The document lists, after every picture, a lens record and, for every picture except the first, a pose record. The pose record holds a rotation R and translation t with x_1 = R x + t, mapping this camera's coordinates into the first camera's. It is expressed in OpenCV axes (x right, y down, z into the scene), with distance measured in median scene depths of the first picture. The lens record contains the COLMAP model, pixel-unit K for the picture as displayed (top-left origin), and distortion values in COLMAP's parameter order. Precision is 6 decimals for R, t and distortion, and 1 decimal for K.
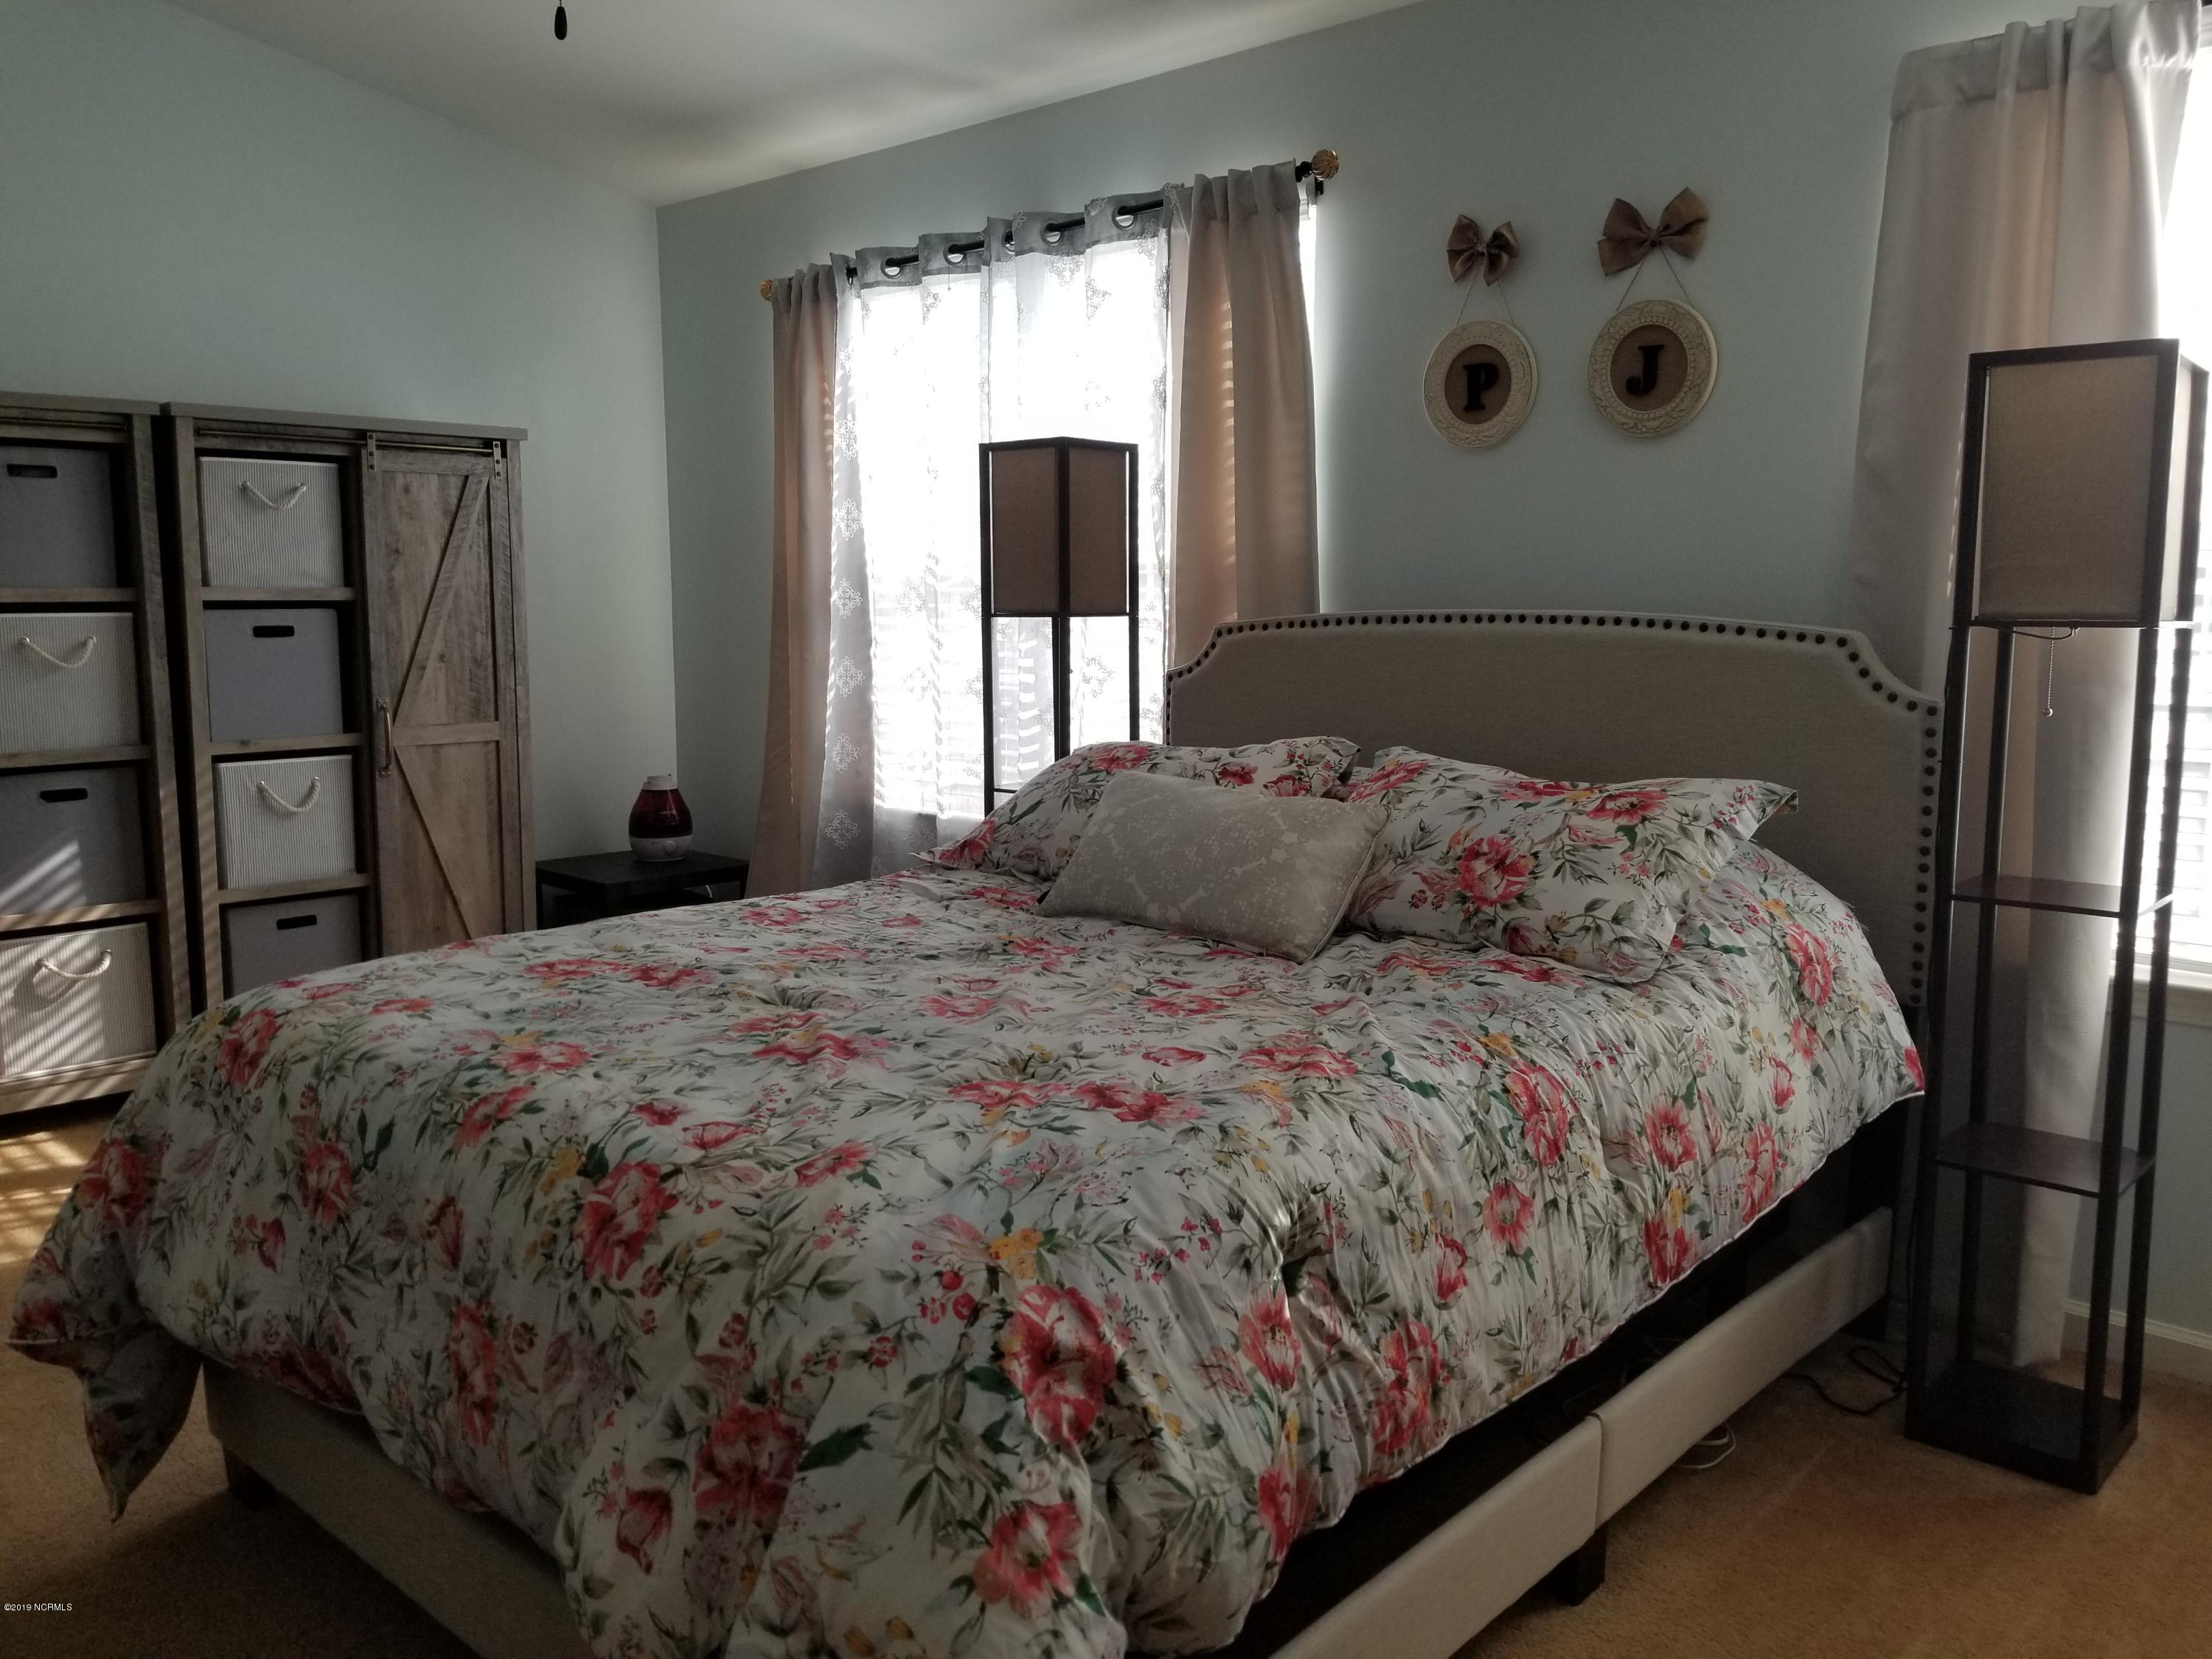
lens RADIAL K [[1725.2, 0, 1106.0], [0, 1725.2, 829.5], [0, 0, 1]] dist [0.042338, -0.073125]
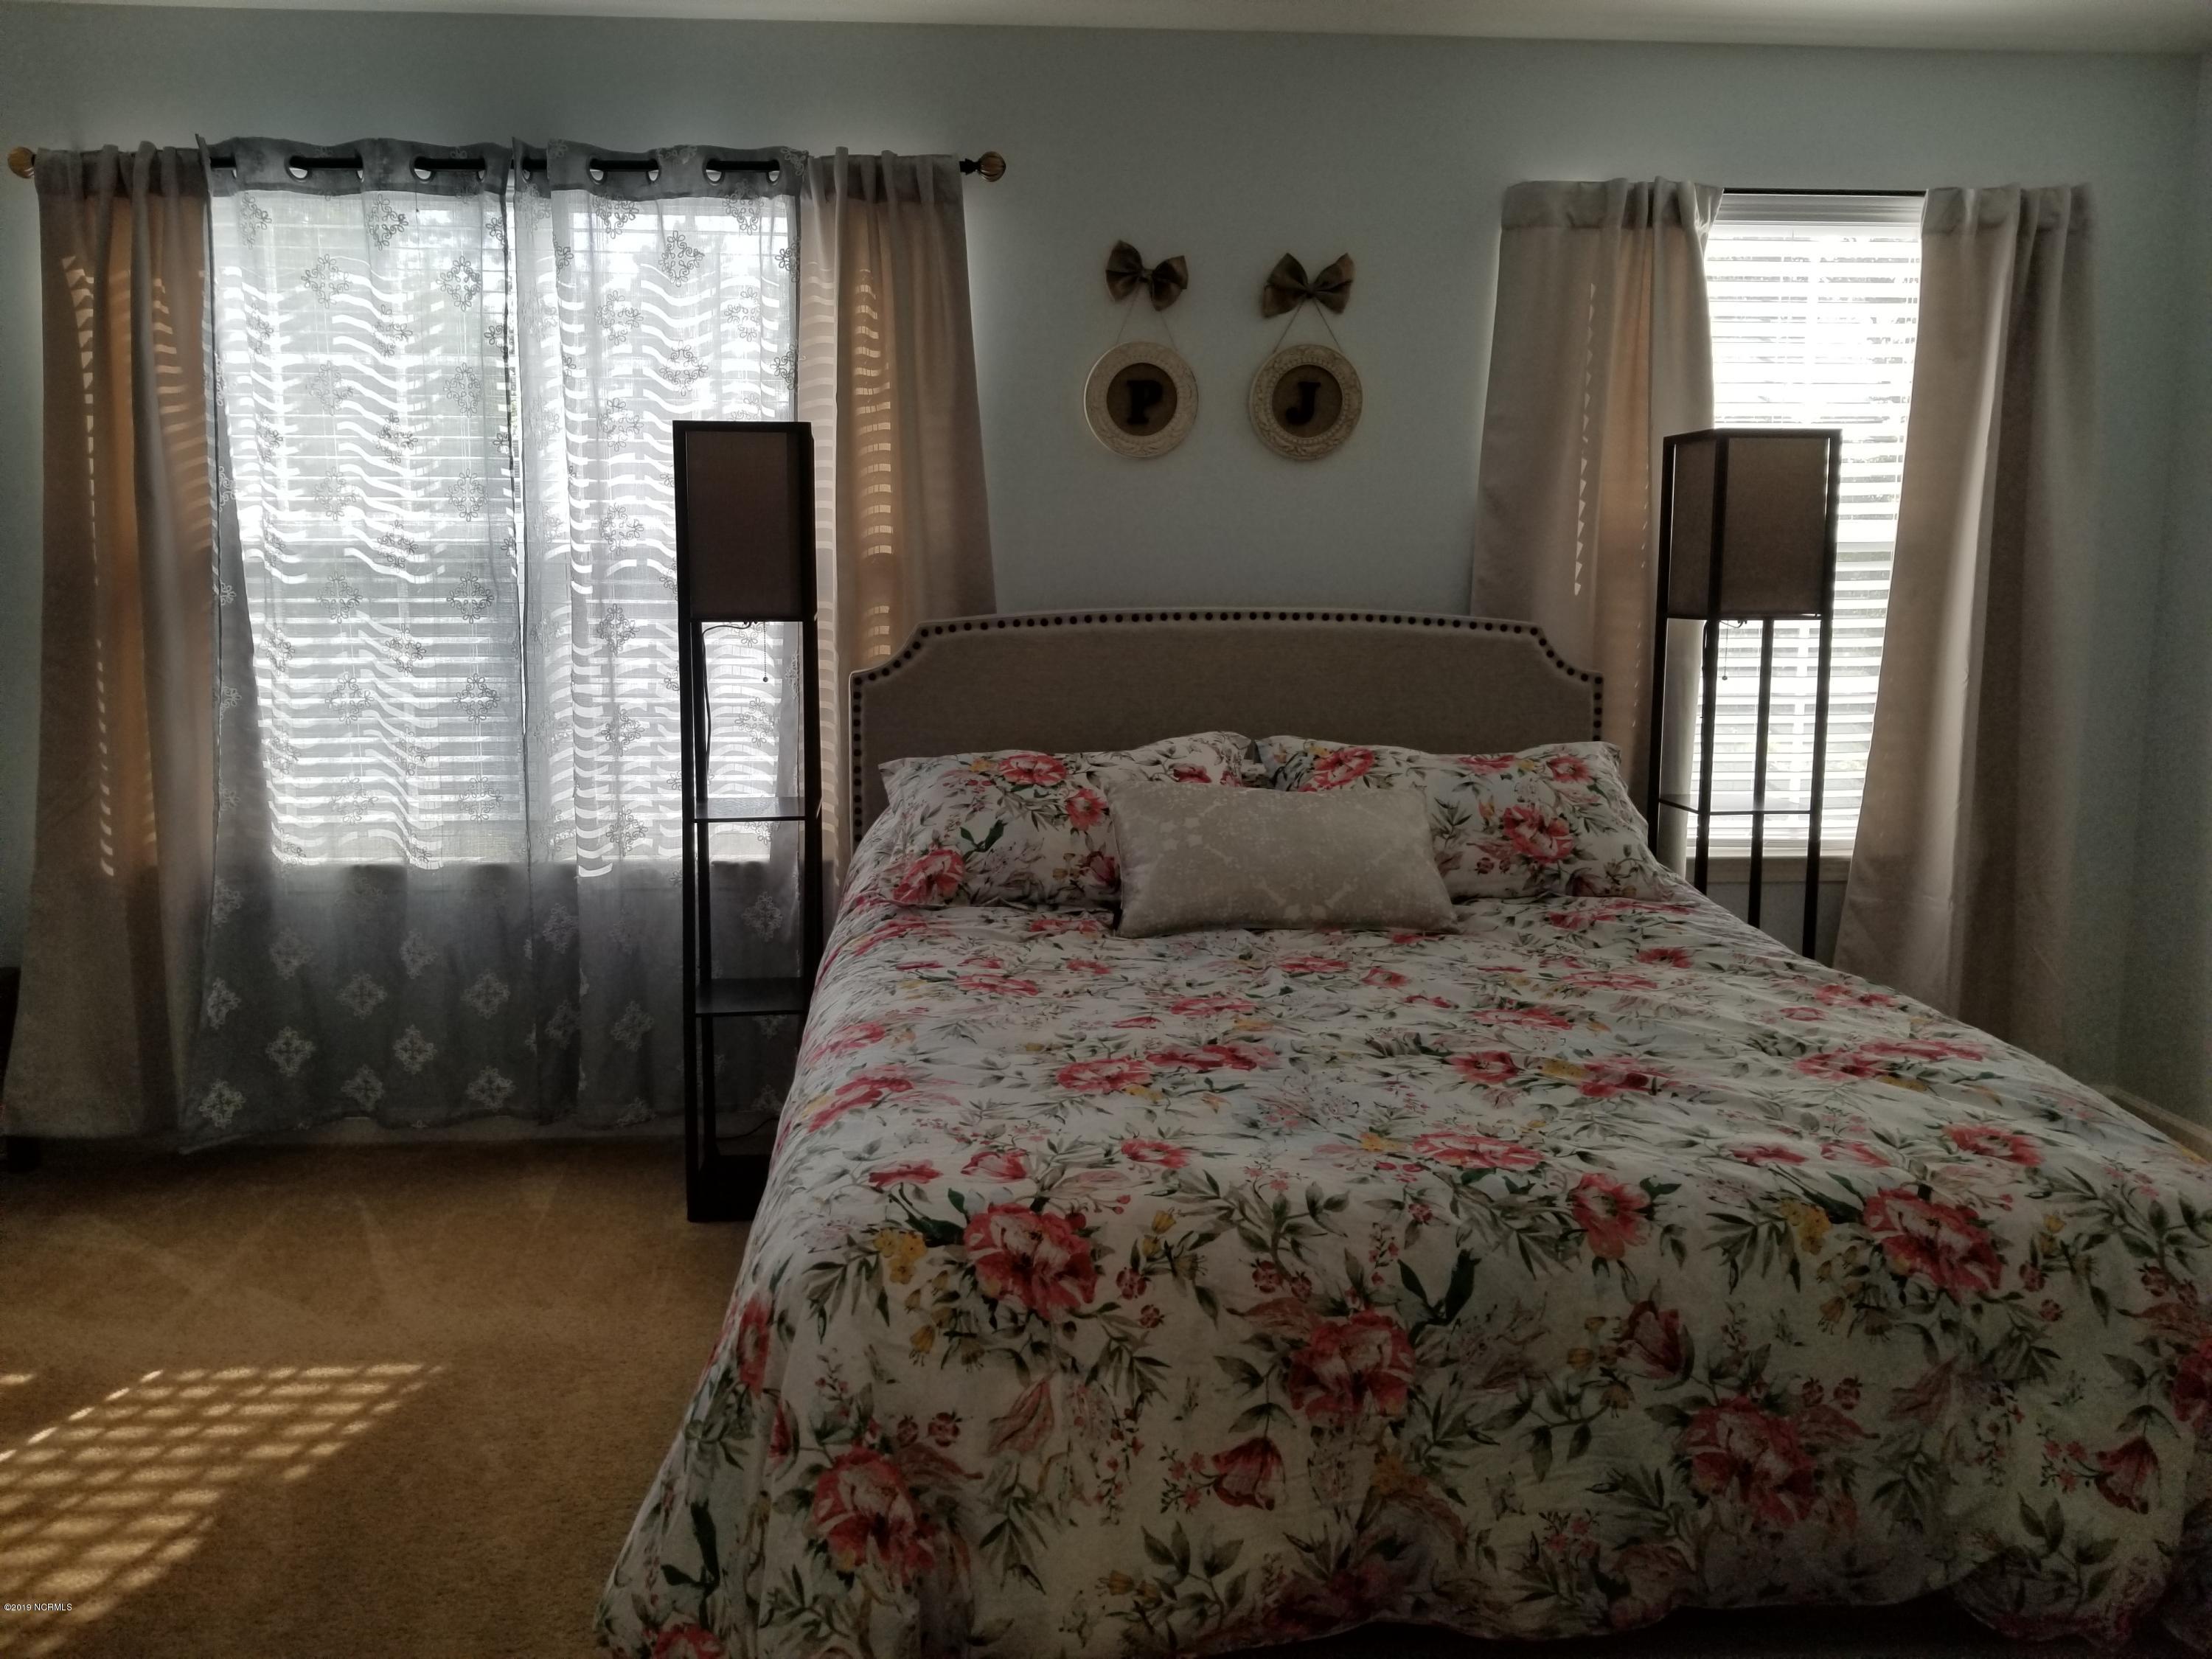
lens RADIAL K [[1718.9, 0, 1107.9], [0, 1718.9, 780.5], [0, 0, 1]] dist [0.083263, -0.132715]
pose [[0.681040, -0.095922, 0.725937, -0.670634], [0.095216, 0.994566, 0.042091, -0.072700], [-0.726029, 0.040455, 0.686473, 0.307415]]
